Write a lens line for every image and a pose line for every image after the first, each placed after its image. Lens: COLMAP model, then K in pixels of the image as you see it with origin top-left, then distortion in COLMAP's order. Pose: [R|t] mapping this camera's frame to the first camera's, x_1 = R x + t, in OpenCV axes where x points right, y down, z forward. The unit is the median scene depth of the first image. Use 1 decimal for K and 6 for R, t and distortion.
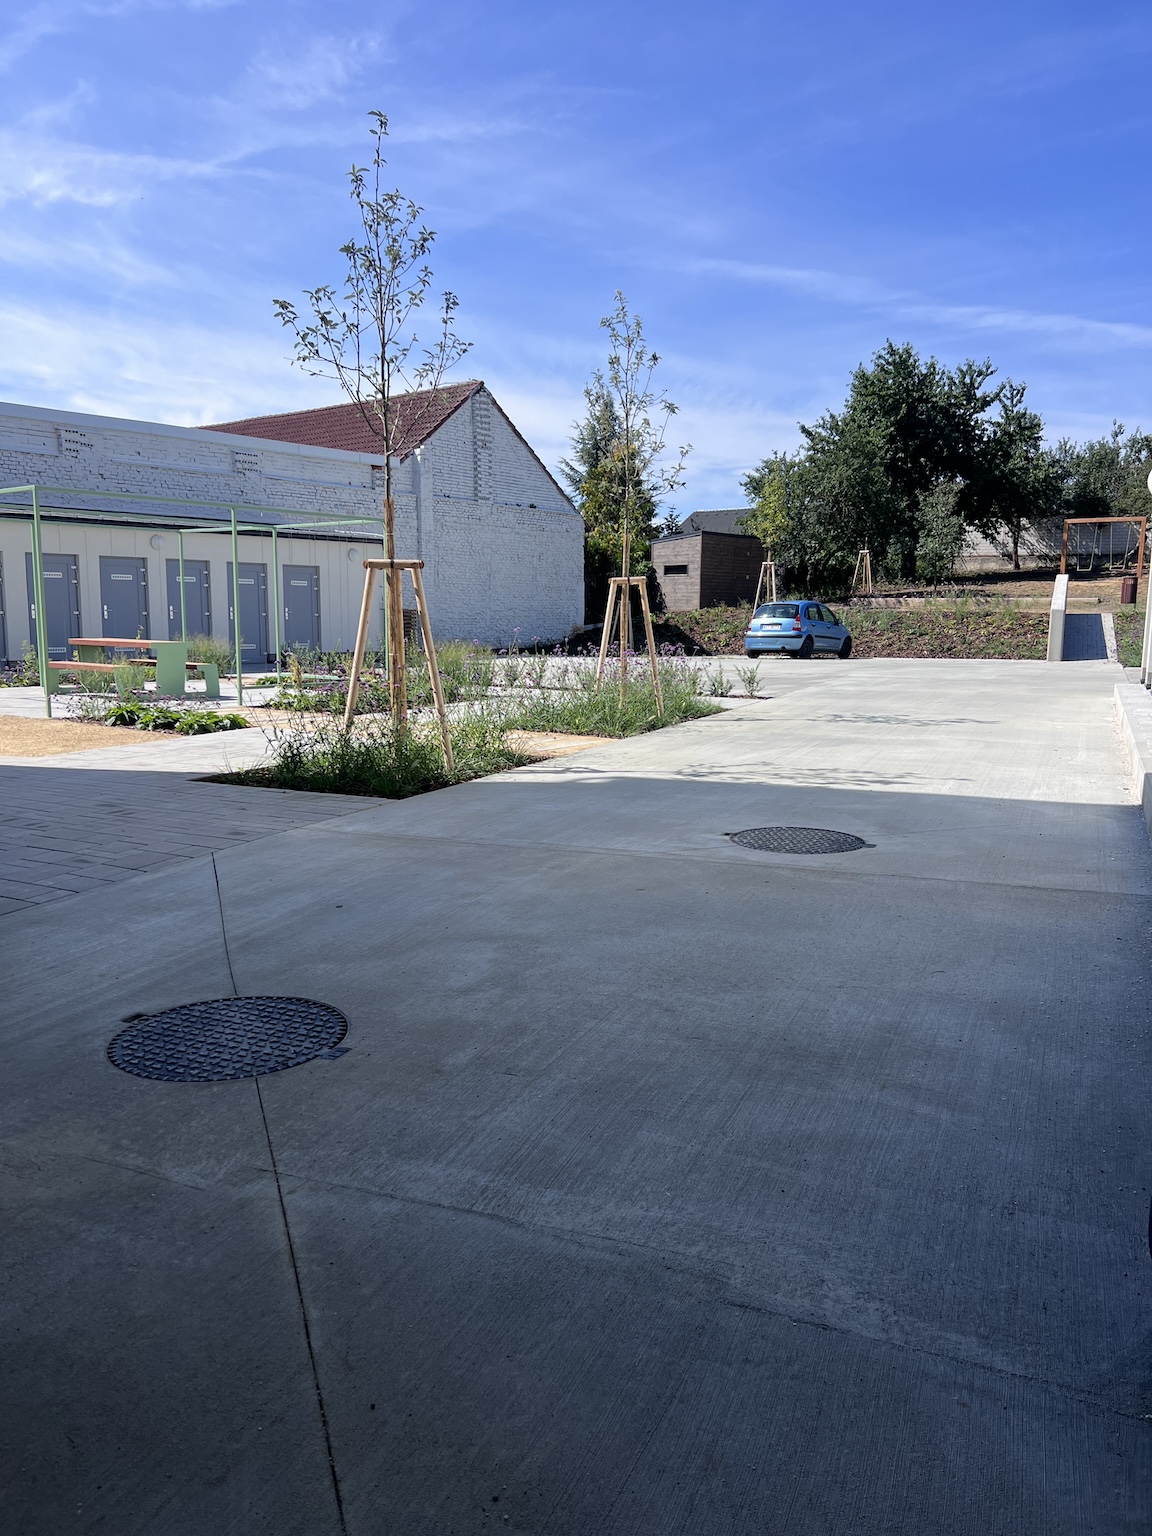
lens RADIAL K [[1148.5, 0, 579.2], [0, 1148.5, 805.2], [0, 0, 1]] dist [0.019227, -0.042169]
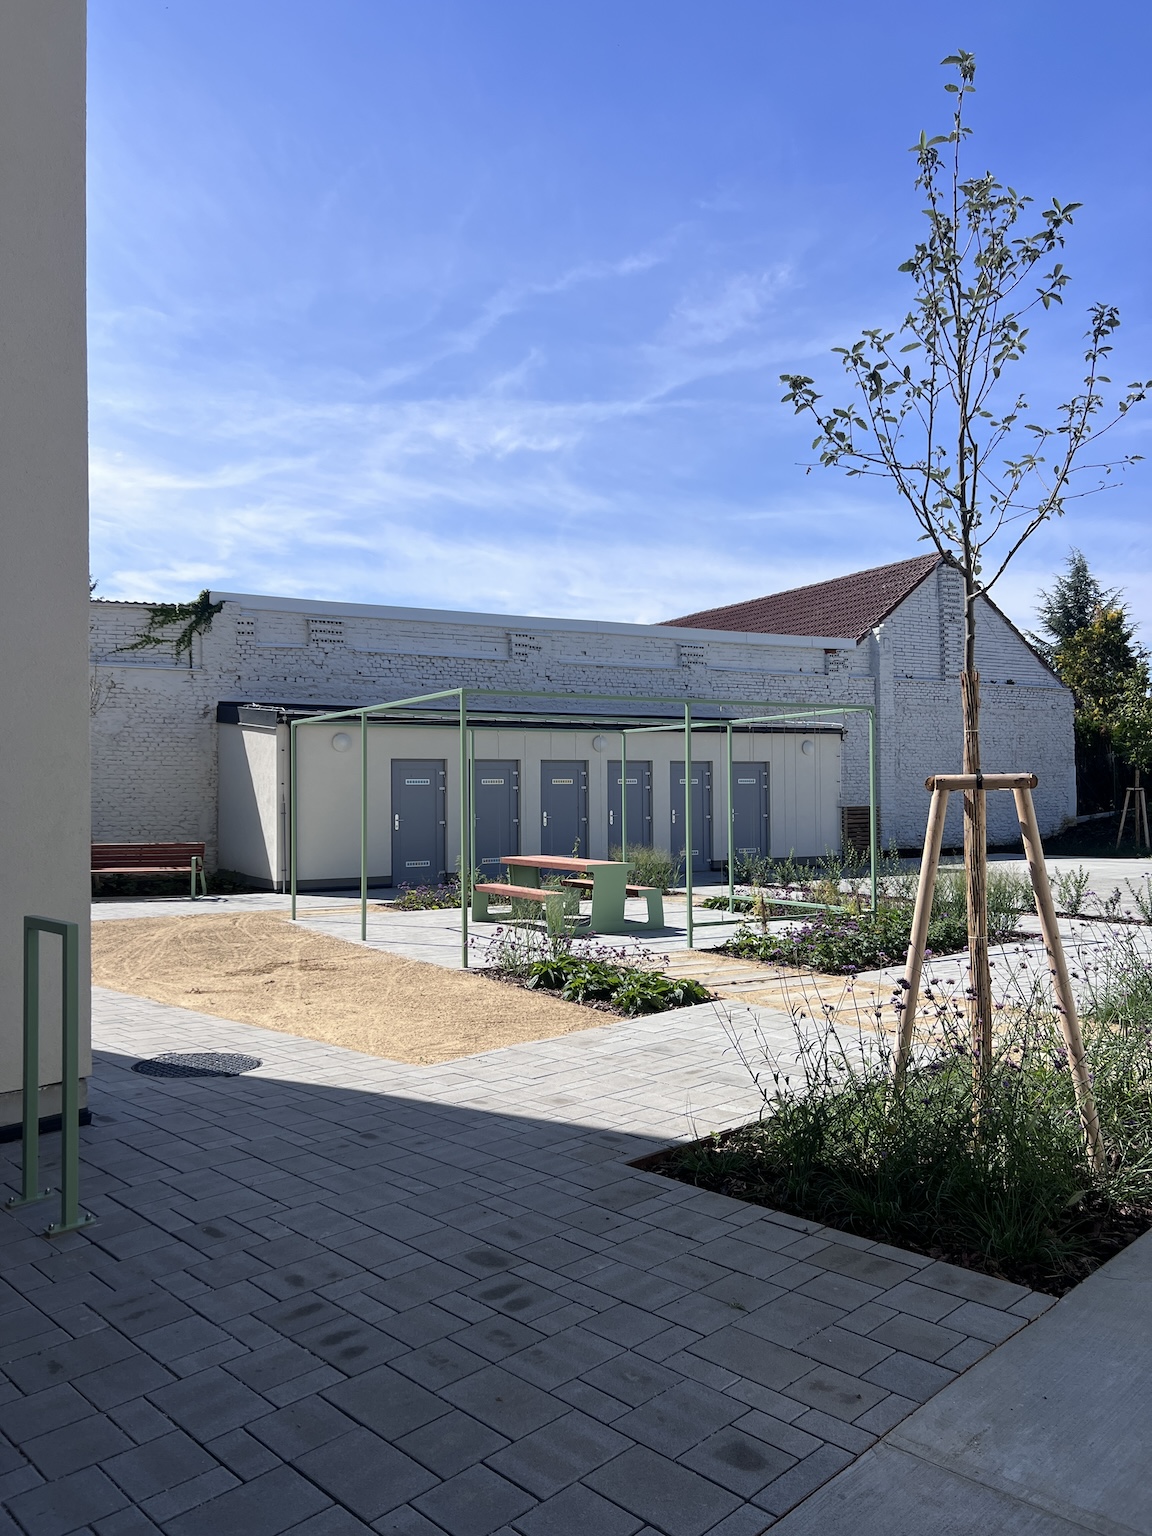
lens RADIAL K [[1148.5, 0, 575.8], [0, 1148.5, 771.3], [0, 0, 1]] dist [0.019227, -0.042169]
pose [[0.933065, -0.030415, -0.358420, -0.058308], [-0.037103, 0.982966, -0.180002, -0.042197], [0.357790, 0.181251, 0.916043, 0.162858]]
